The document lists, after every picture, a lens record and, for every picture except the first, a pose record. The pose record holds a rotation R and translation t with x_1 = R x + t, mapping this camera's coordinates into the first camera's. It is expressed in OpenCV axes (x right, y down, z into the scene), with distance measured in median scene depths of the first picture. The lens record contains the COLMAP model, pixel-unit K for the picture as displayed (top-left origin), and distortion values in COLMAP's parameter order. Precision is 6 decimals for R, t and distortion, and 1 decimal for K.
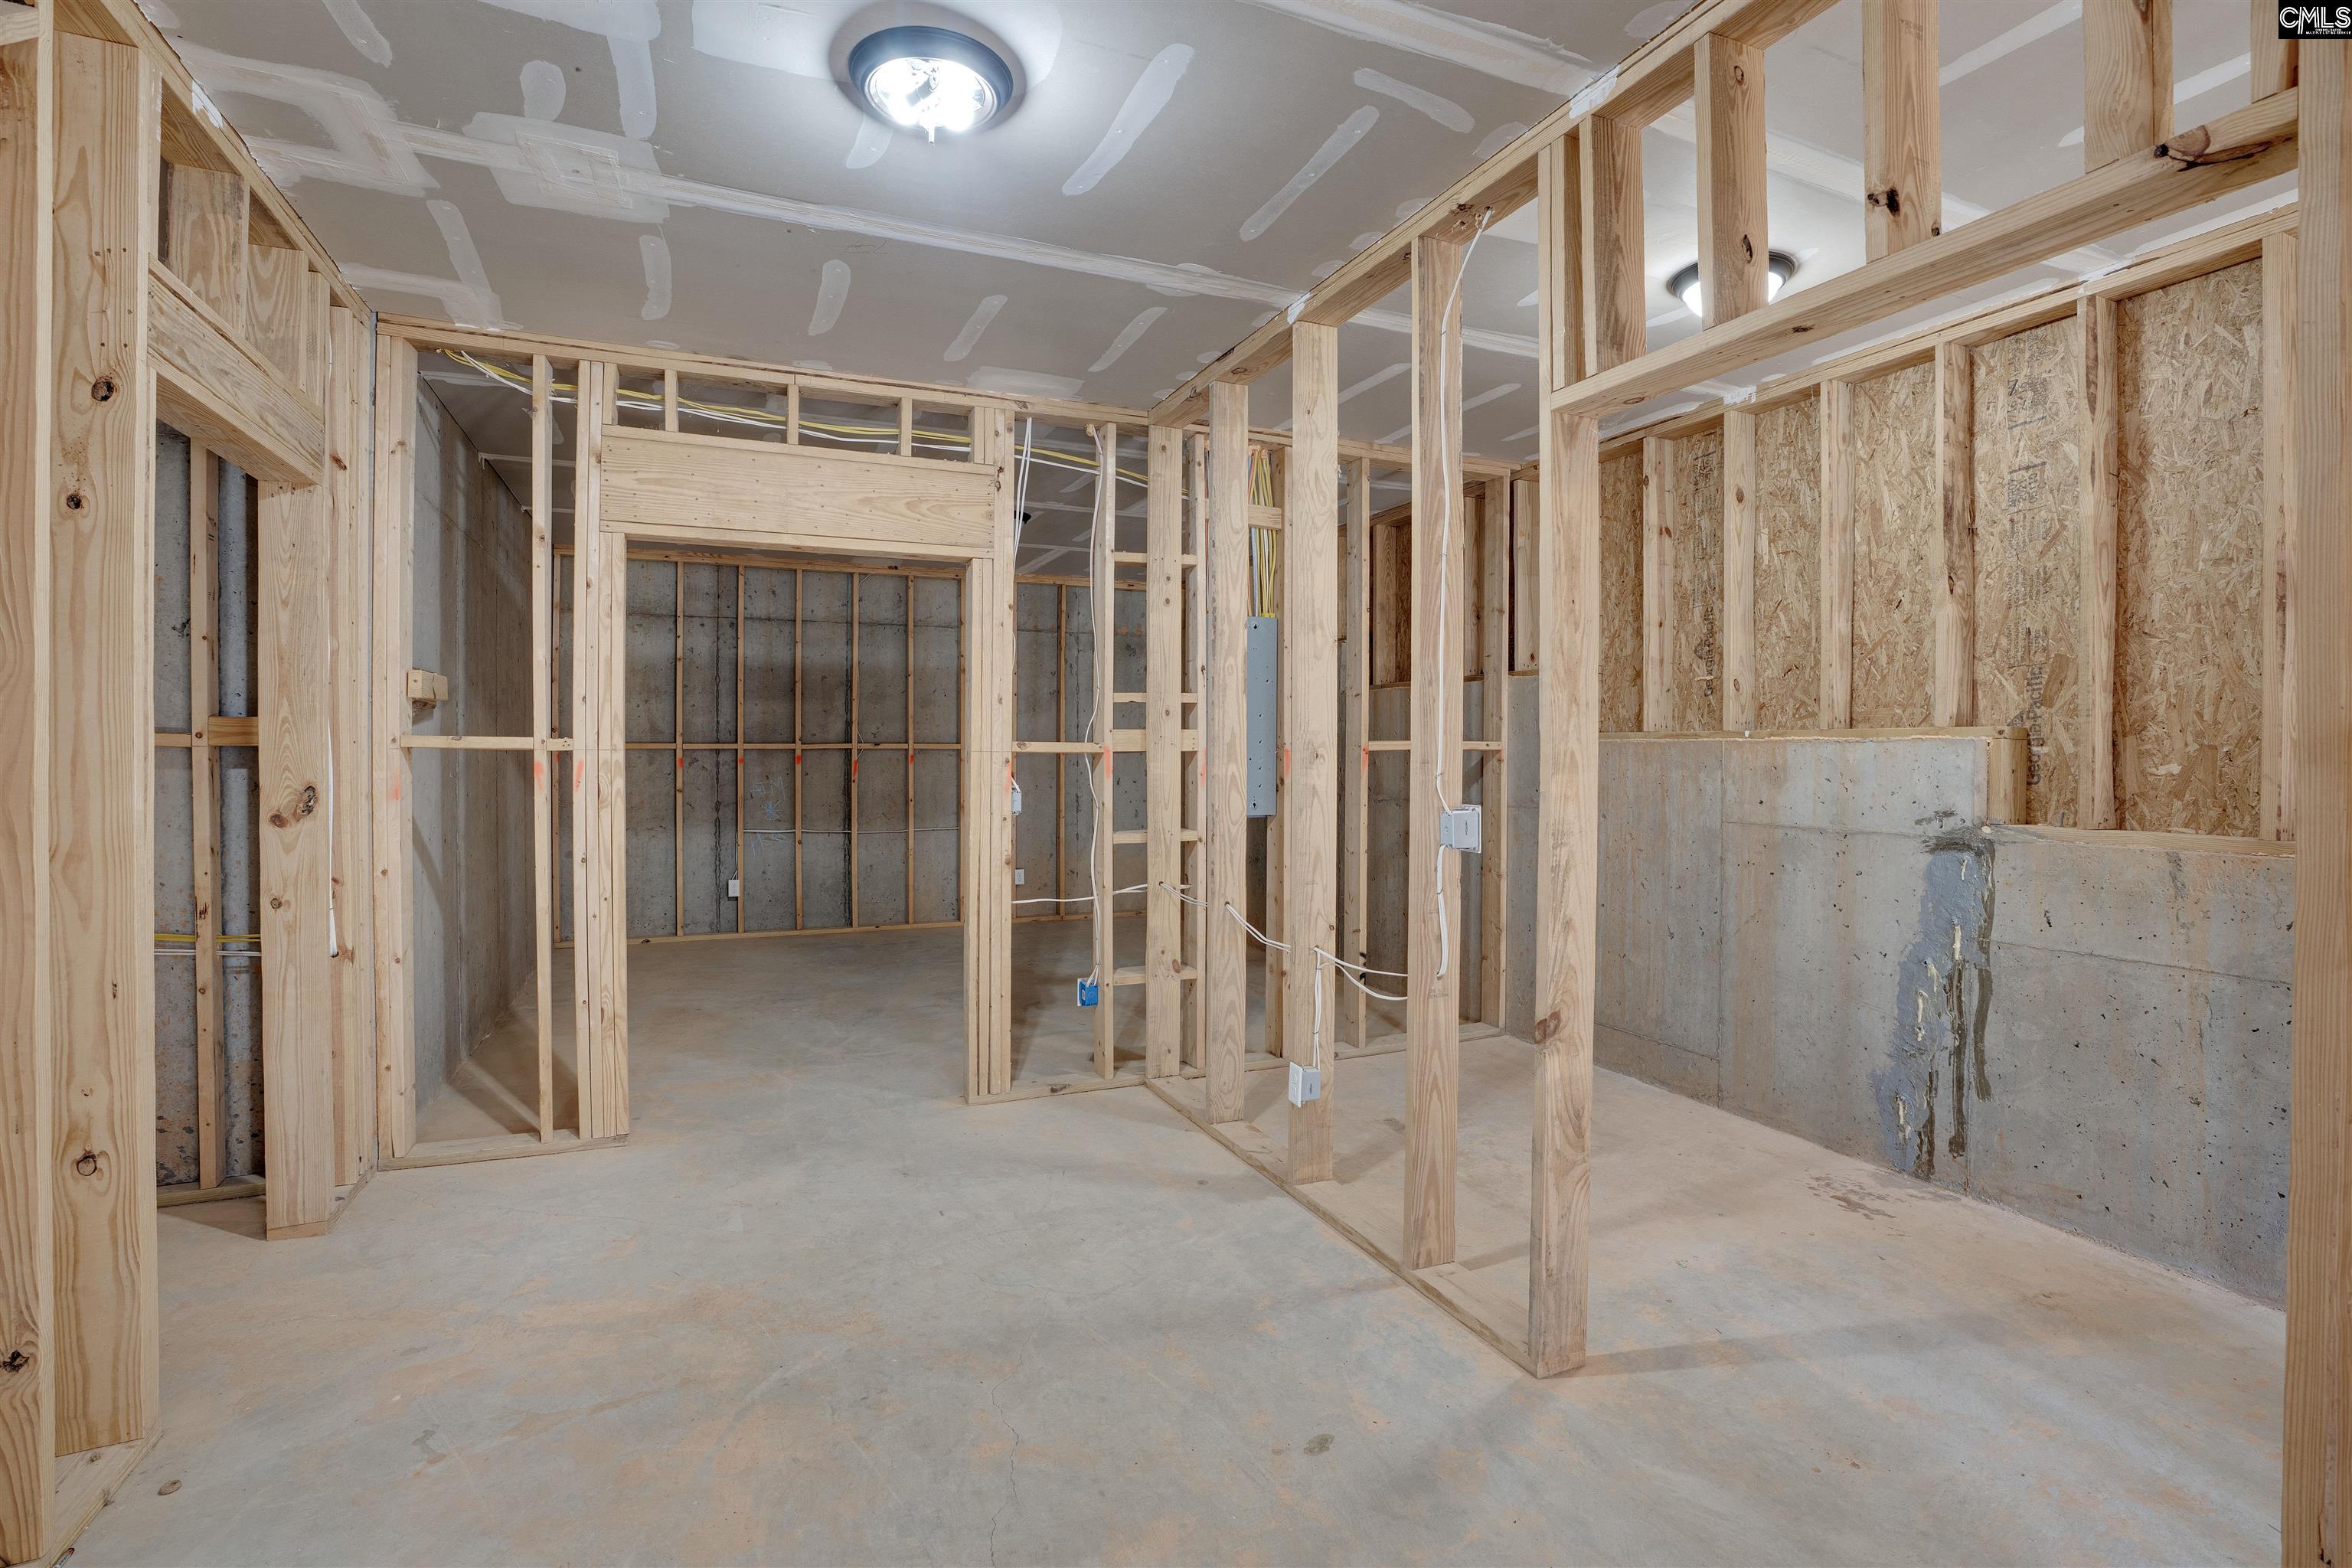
lens RADIAL K [[1077.2, 0, 1176.1], [0, 1077.2, 769.6], [0, 0, 1]] dist [-0.005770, -0.000134]
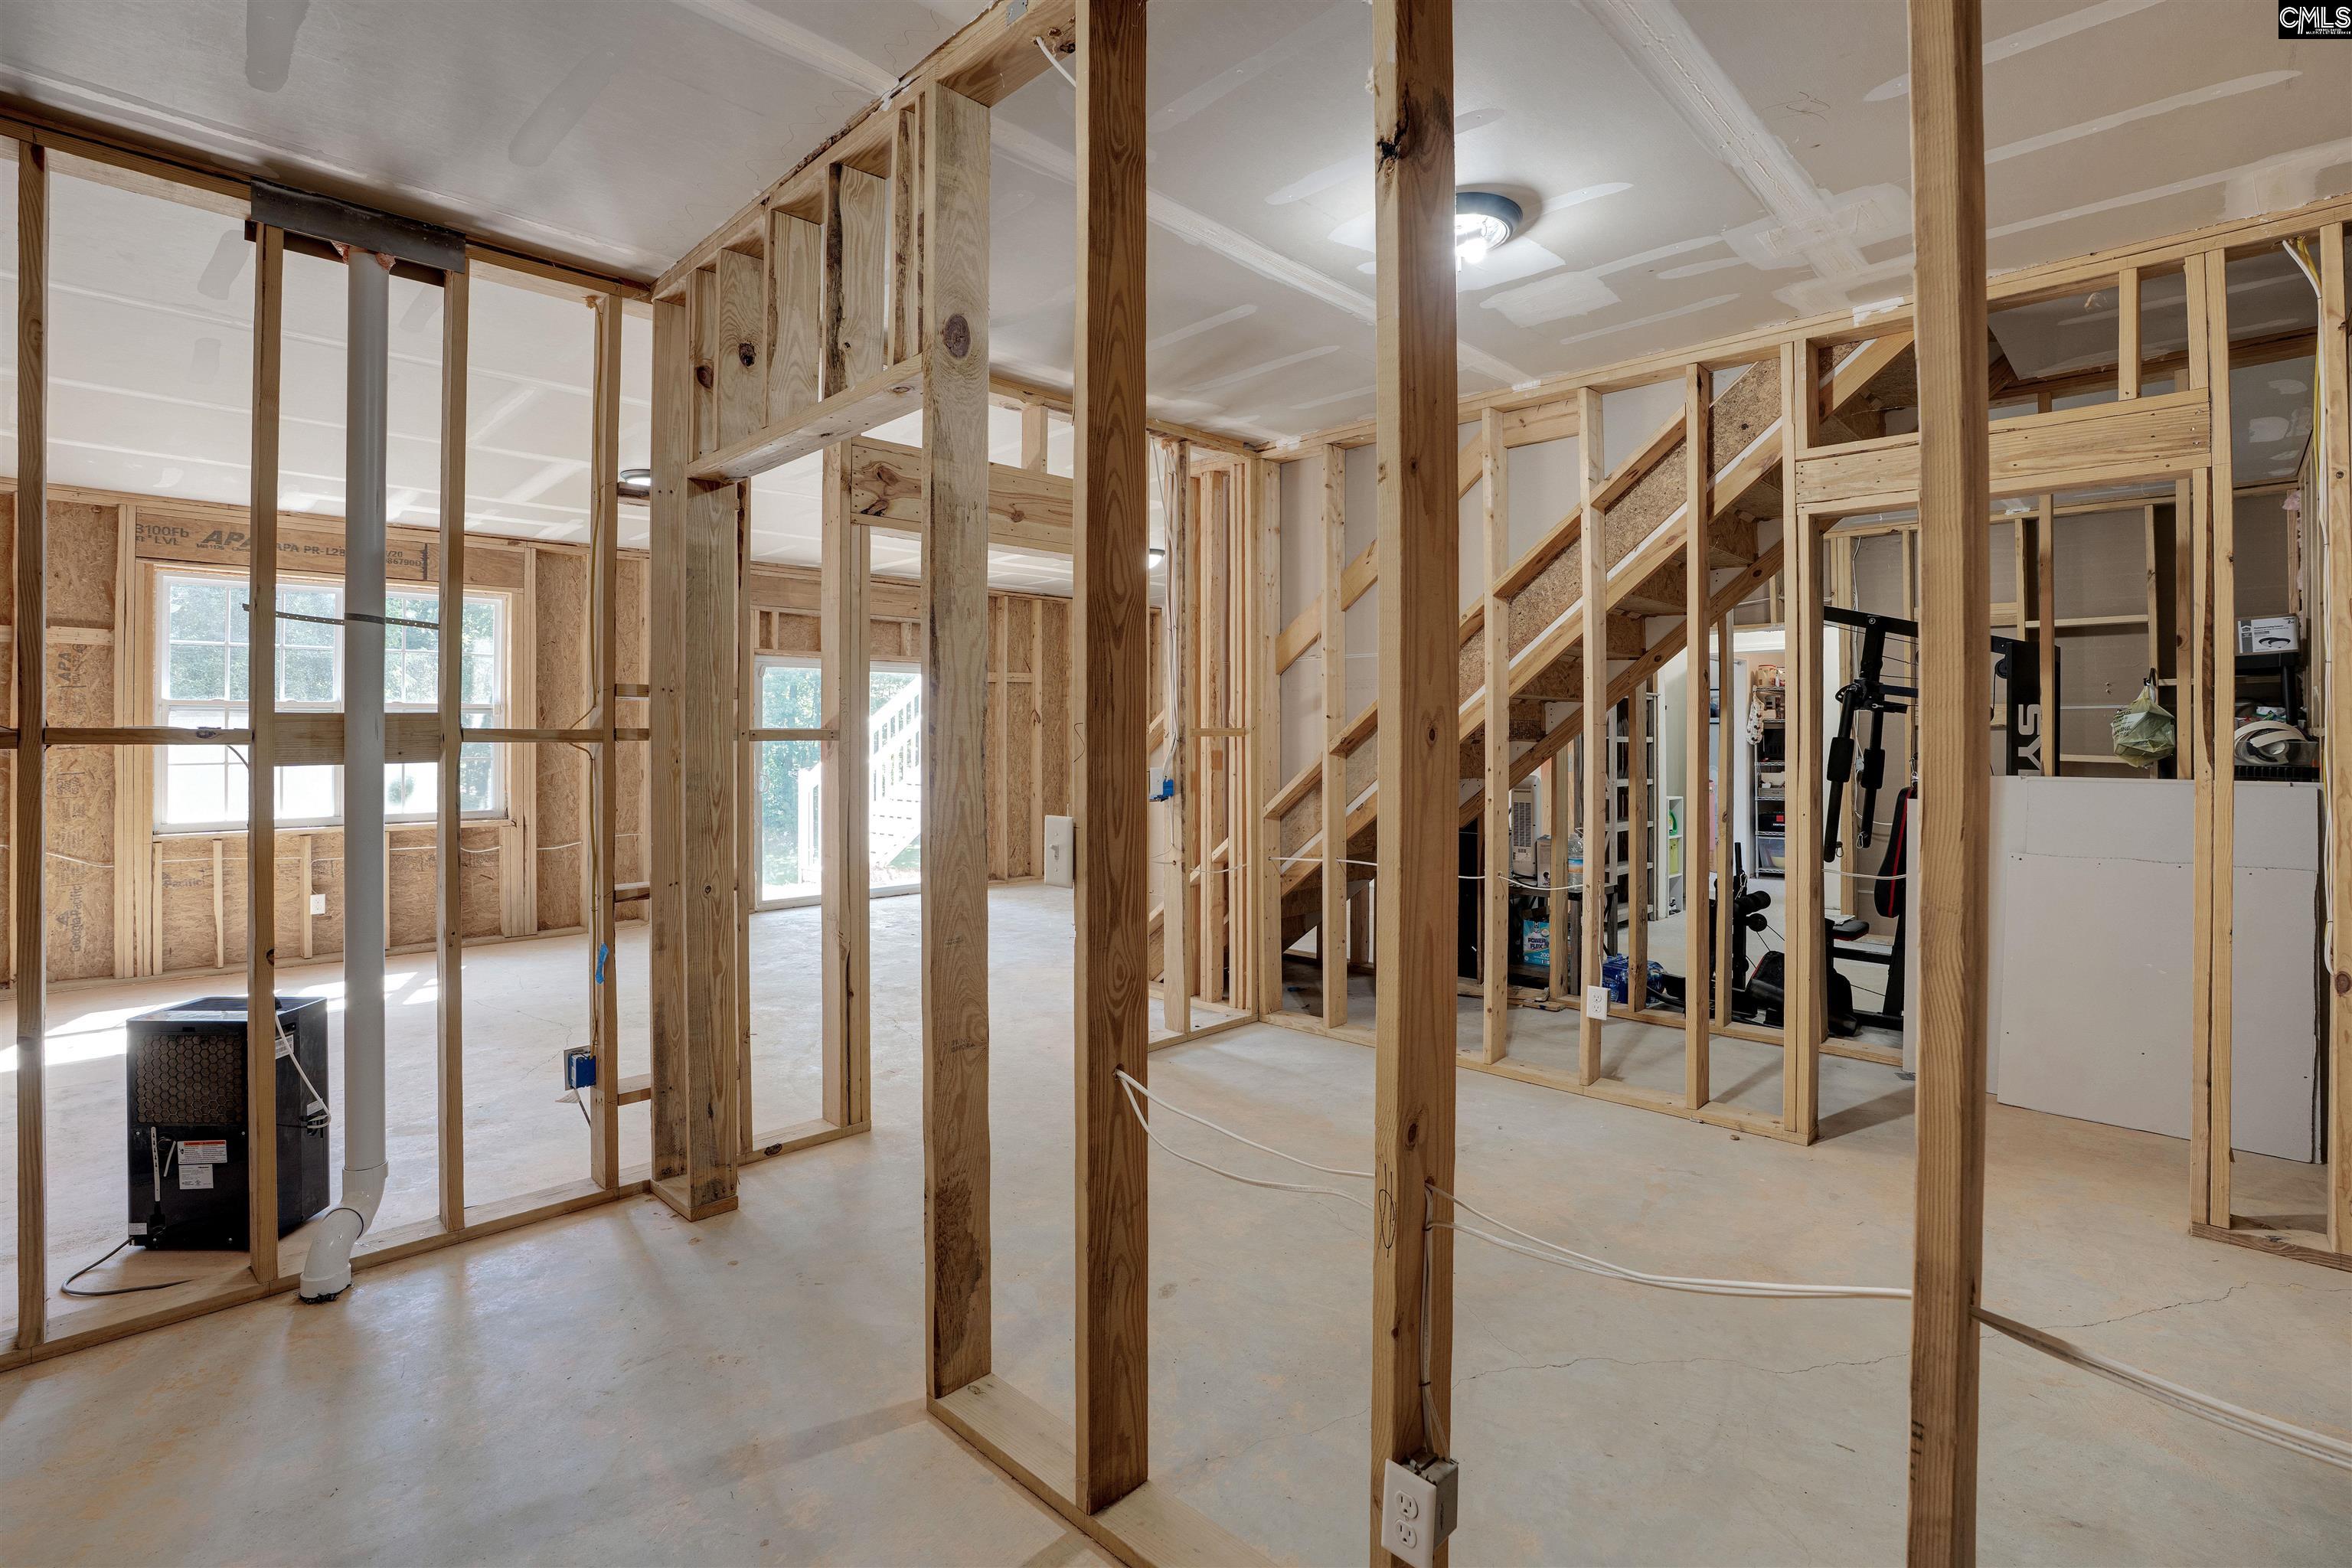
lens RADIAL K [[1077.2, 0, 1174.9], [0, 1077.2, 767.6], [0, 0, 1]] dist [-0.005770, -0.000134]
pose [[-0.933575, 0.004993, -0.358348, 0.500885], [-0.000060, 0.999901, 0.014087, -0.003048], [0.358383, 0.013173, -0.933482, 1.883435]]
